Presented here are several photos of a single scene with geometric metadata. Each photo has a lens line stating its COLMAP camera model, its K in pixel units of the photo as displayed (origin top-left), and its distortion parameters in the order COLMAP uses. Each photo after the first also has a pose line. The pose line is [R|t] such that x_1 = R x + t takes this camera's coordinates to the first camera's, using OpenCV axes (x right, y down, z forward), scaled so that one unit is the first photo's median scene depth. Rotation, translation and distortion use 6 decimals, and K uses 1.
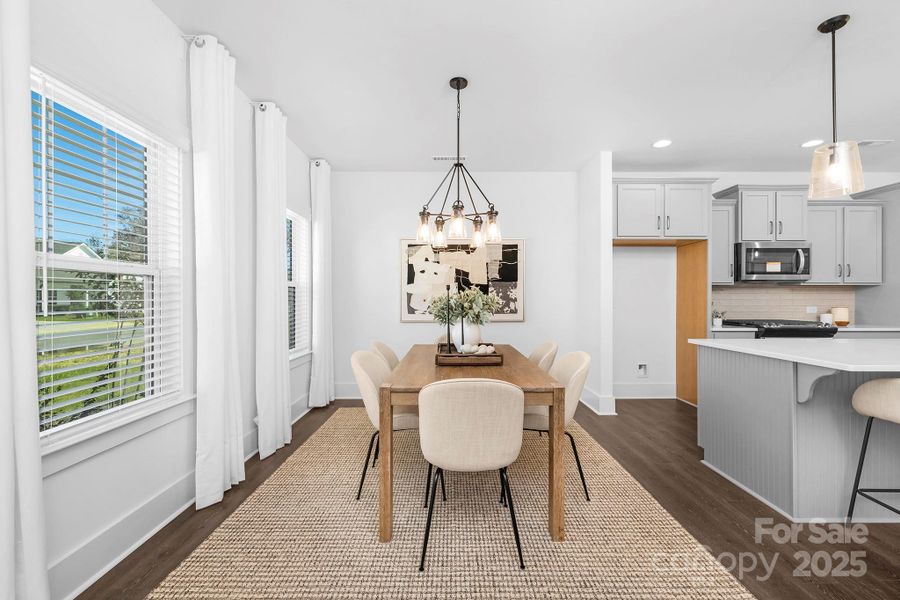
lens RADIAL K [[388.1, 0, 450.0], [0, 388.1, 300.0], [0, 0, 1]] dist [-0.000791, -0.000241]
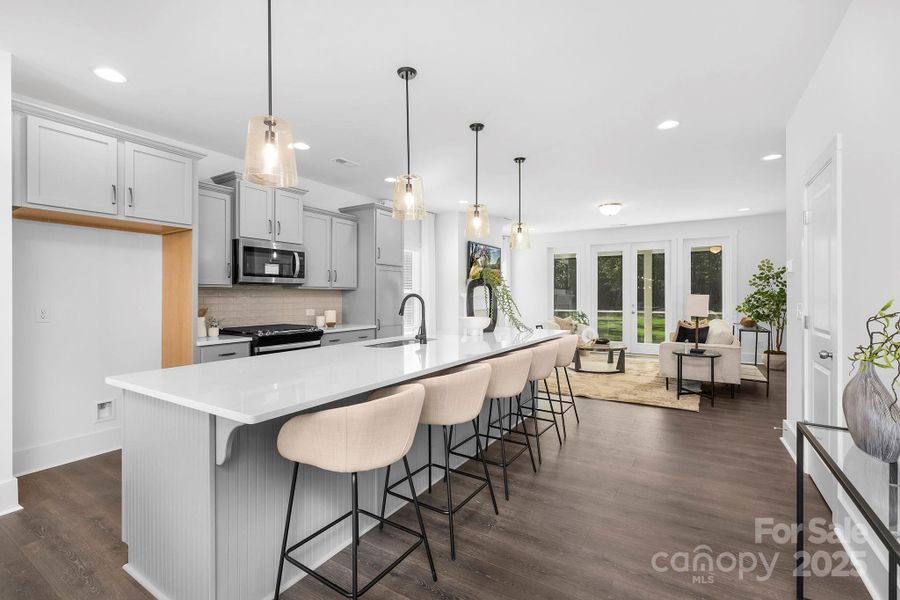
lens RADIAL K [[401.5, 0, 446.0], [0, 401.5, 295.2], [0, 0, 1]] dist [-0.001240, -0.000056]
pose [[0.539510, -0.000412, 0.841979, 0.243451], [0.005239, 0.999982, -0.002867, -0.017144], [-0.841963, 0.005958, 0.539502, 0.124565]]
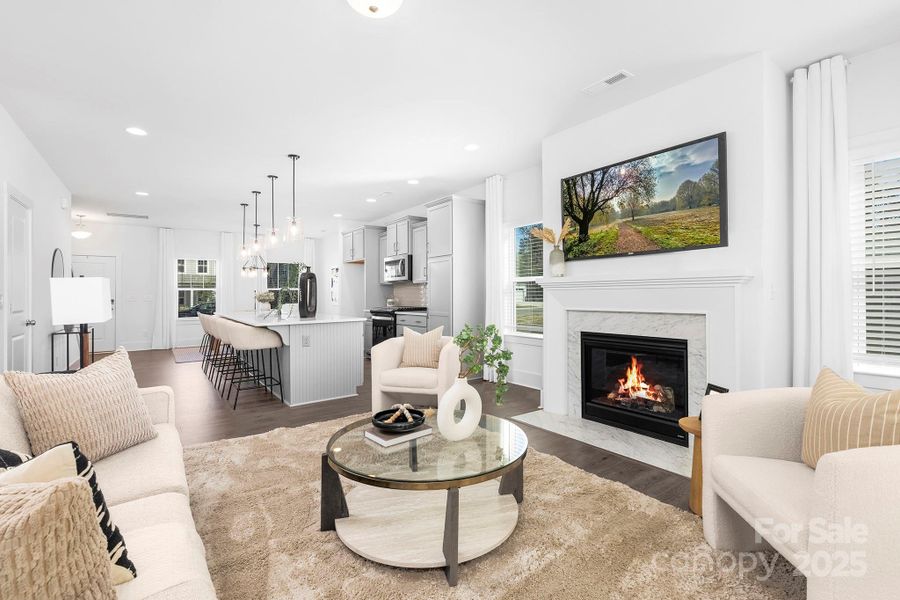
lens RADIAL K [[401.5, 0, 446.0], [0, 401.5, 295.2], [0, 0, 1]] dist [-0.001240, -0.000056]
pose [[0.586187, -0.006421, -0.810151, 2.252308], [0.005495, 0.999977, -0.003950, 0.014318], [0.810157, -0.002136, 0.586209, 0.214162]]
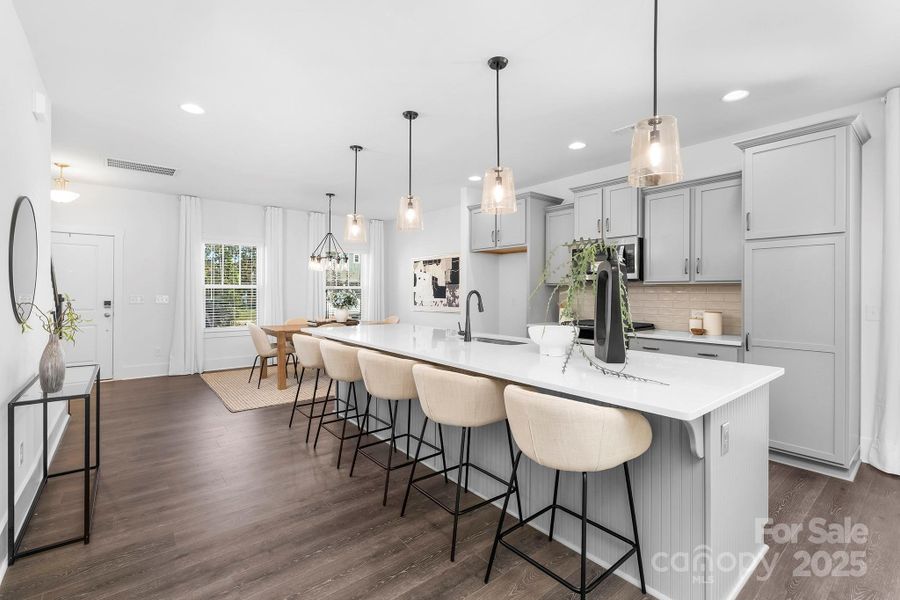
lens RADIAL K [[401.5, 0, 446.0], [0, 401.5, 295.2], [0, 0, 1]] dist [-0.001240, -0.000056]
pose [[0.628520, 0.009060, -0.777741, 1.363608], [-0.006902, 0.999958, 0.006071, -0.017123], [0.777763, 0.001552, 0.628556, 0.072054]]
